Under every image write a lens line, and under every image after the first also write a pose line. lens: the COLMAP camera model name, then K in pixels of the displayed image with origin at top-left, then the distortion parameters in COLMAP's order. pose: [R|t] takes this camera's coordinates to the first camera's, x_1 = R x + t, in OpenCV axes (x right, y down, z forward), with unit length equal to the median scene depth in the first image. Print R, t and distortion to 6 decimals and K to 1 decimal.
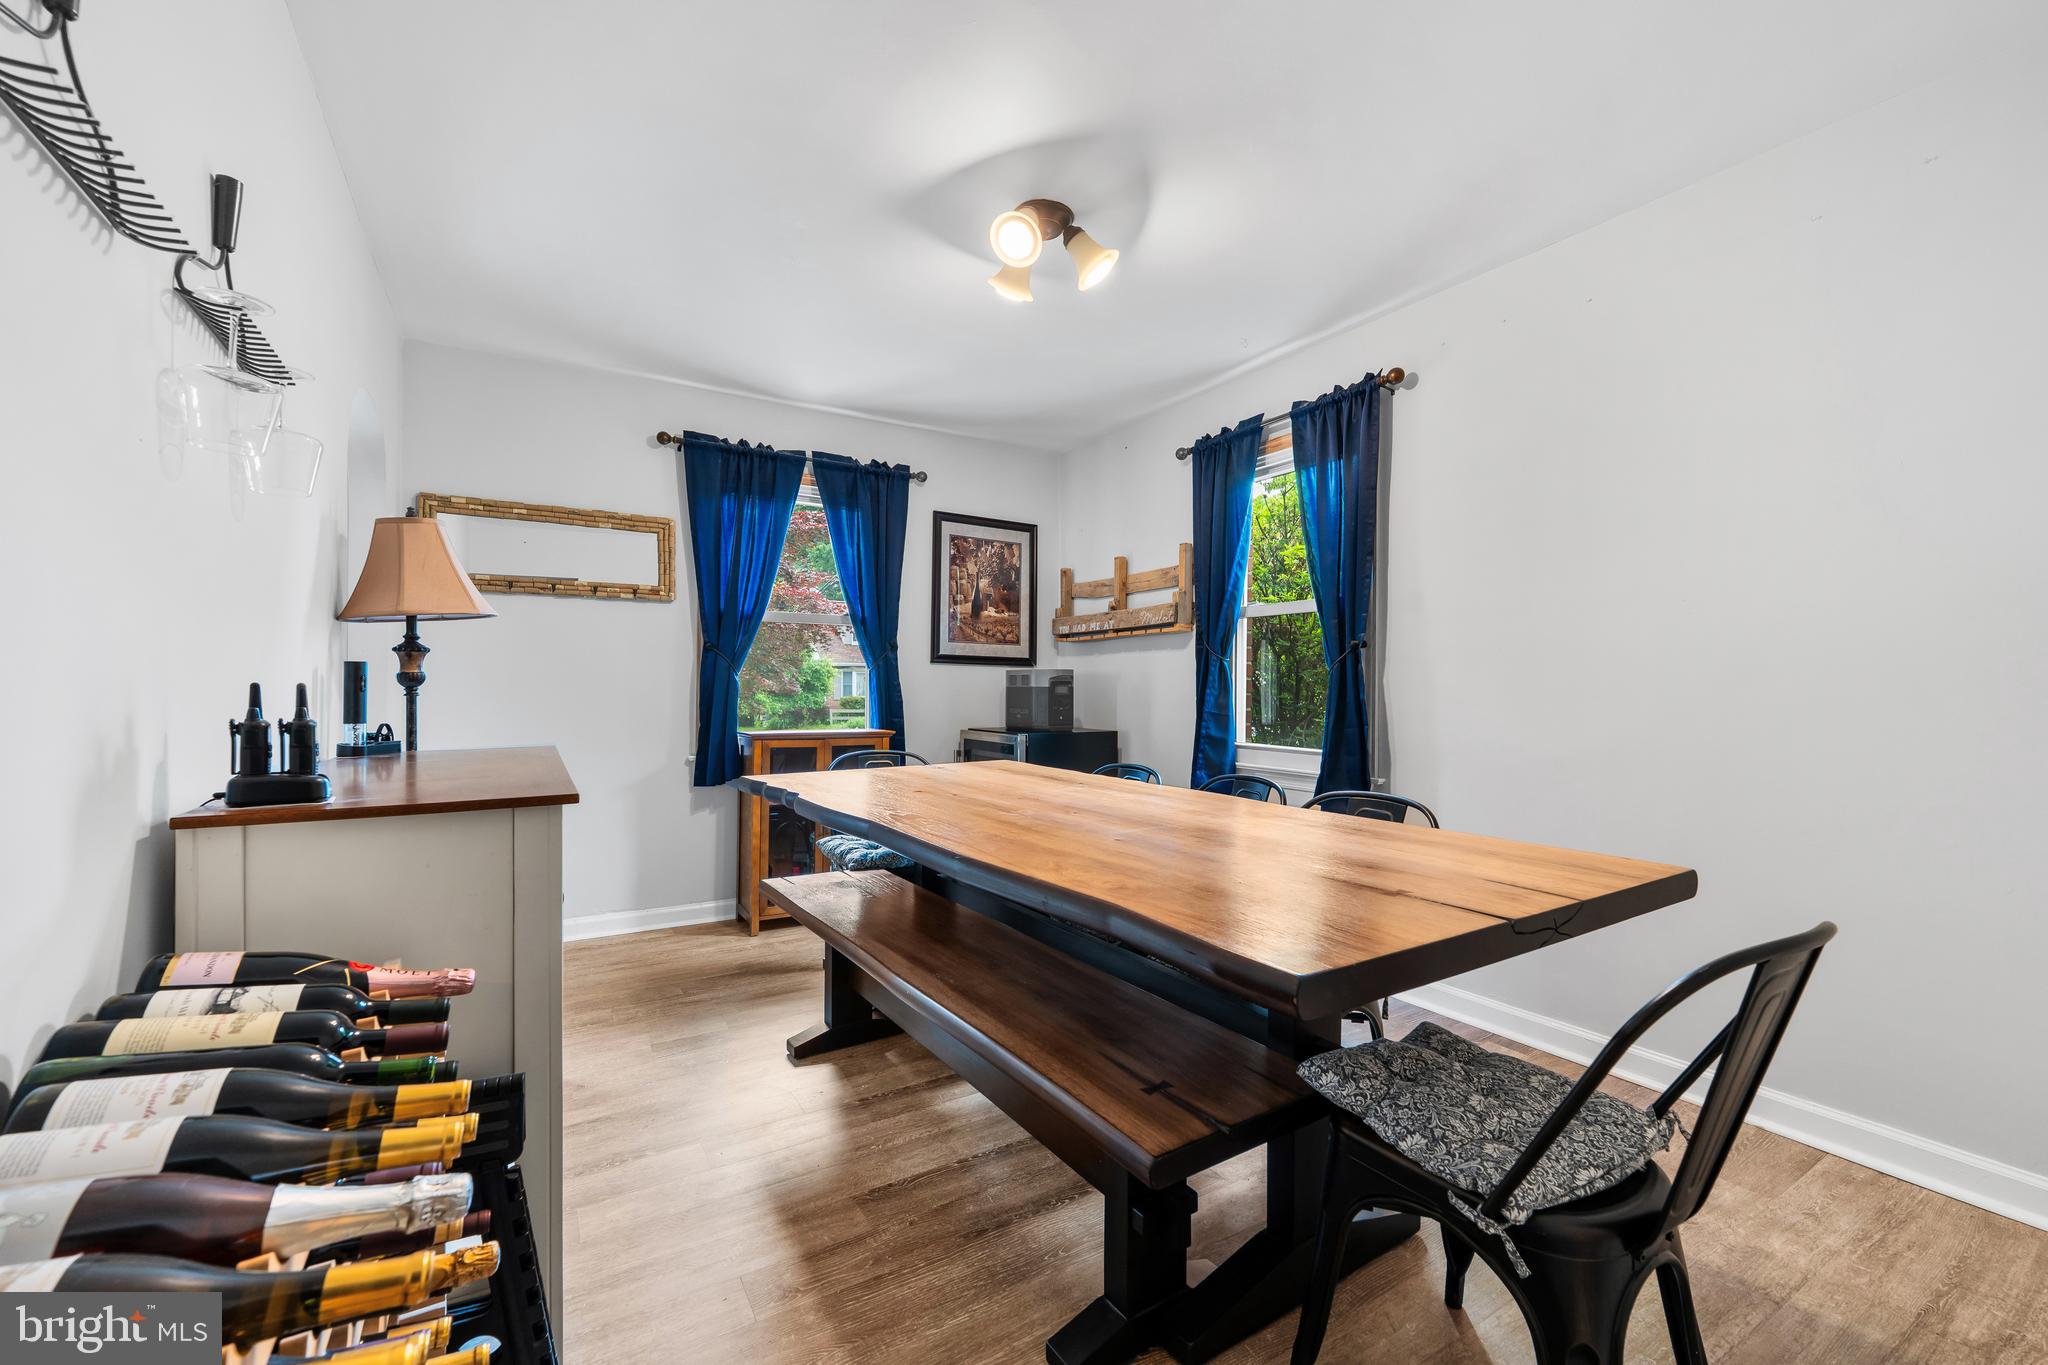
lens RADIAL K [[827.6, 0, 1028.9], [0, 827.6, 687.1], [0, 0, 1]] dist [0.002584, -0.000538]
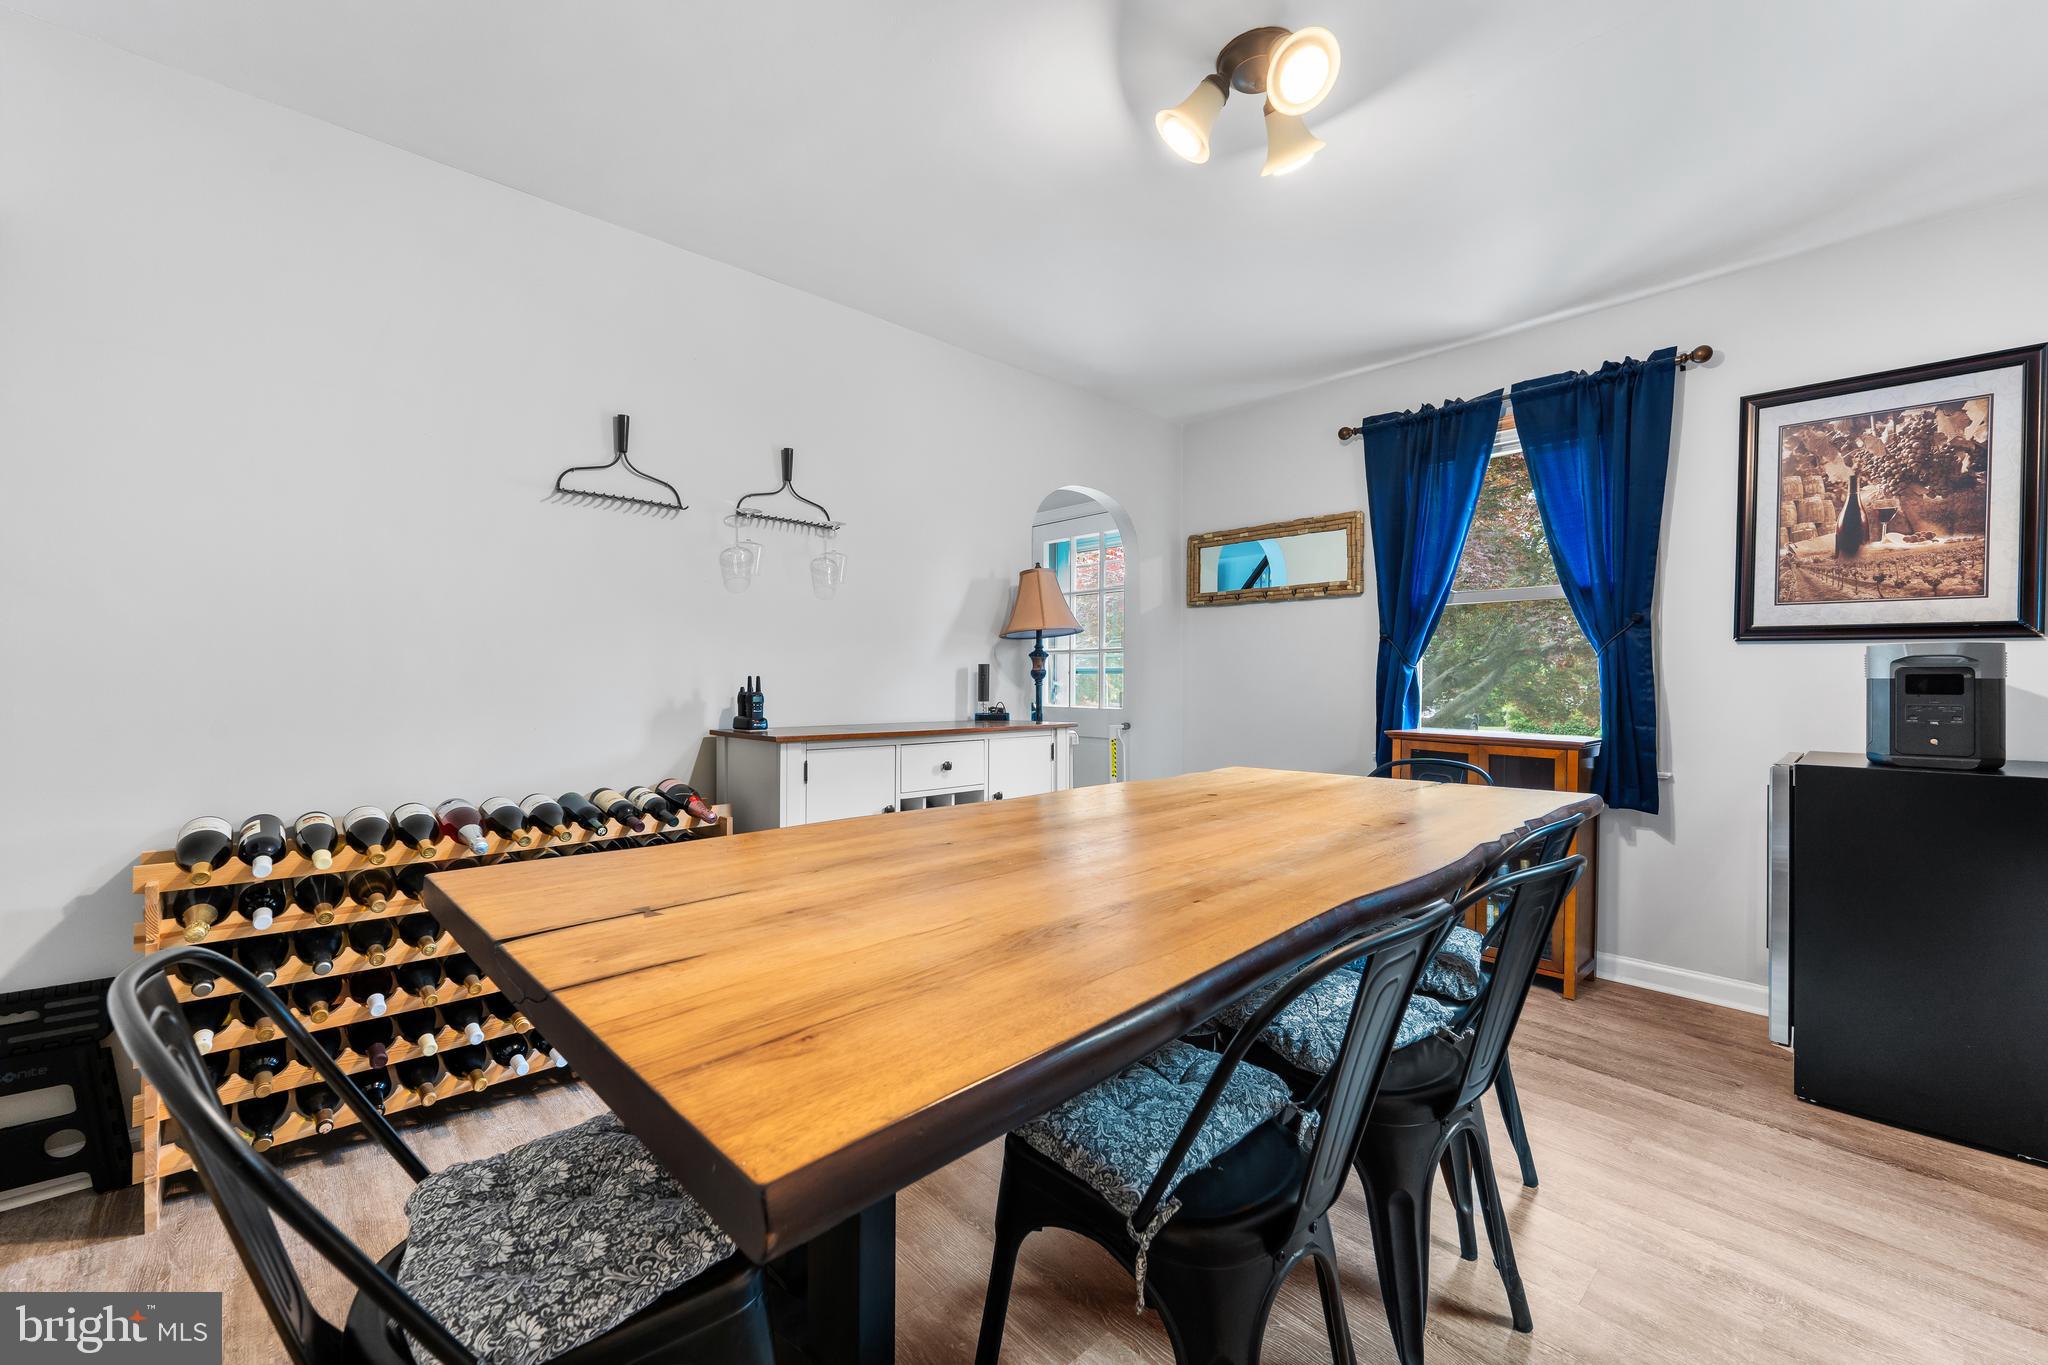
lens RADIAL K [[827.6, 0, 1025.6], [0, 827.6, 682.7], [0, 0, 1]] dist [0.002584, -0.000538]
pose [[0.200205, 0.000573, -0.979754, 0.388236], [-0.001127, 0.999999, 0.000354, 0.002381], [0.979753, 0.001033, 0.200206, 0.344756]]
